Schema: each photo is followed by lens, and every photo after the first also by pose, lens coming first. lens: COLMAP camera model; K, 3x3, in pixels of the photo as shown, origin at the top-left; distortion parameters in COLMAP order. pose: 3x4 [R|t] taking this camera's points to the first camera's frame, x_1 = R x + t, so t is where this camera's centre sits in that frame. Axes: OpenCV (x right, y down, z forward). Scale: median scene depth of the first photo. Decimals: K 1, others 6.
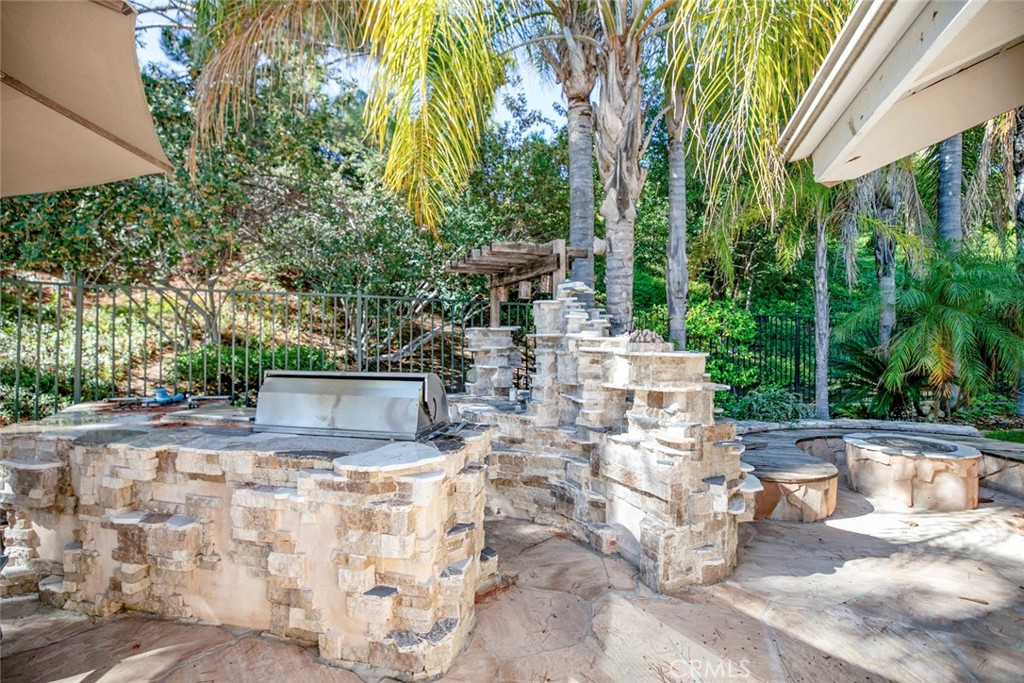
lens RADIAL K [[475.6, 0, 506.3], [0, 475.6, 339.0], [0, 0, 1]] dist [-0.033252, 0.010732]
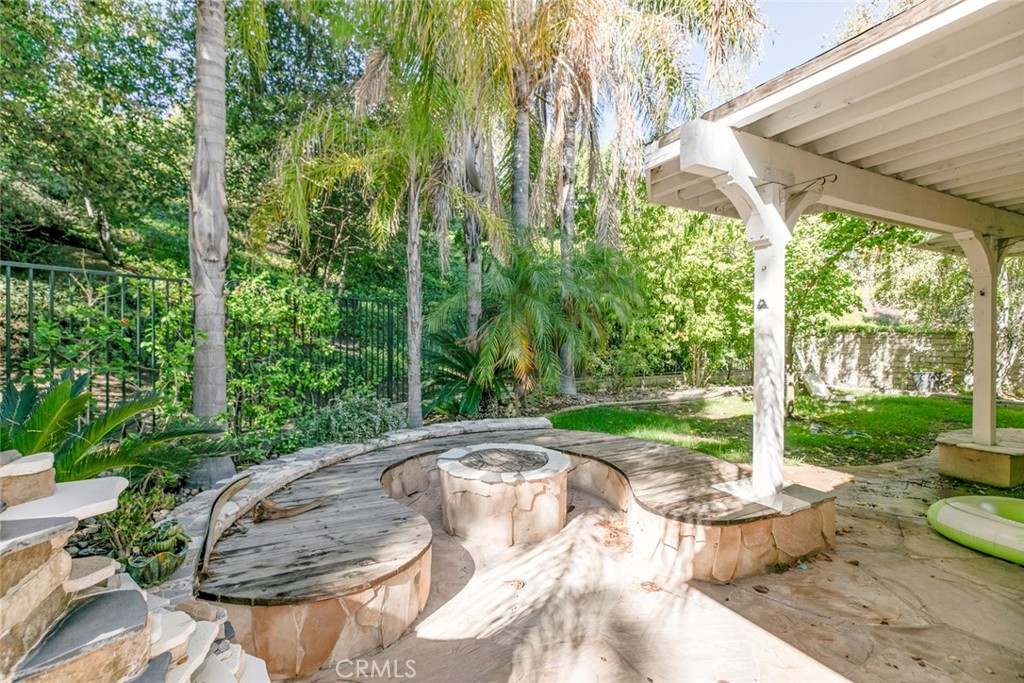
lens RADIAL K [[475.6, 0, 506.3], [0, 475.6, 339.0], [0, 0, 1]] dist [-0.033252, 0.010732]
pose [[0.714932, -0.013034, 0.699072, 0.194916], [-0.005181, 0.999700, 0.023938, -0.002756], [-0.699174, -0.020736, 0.714650, 0.277510]]
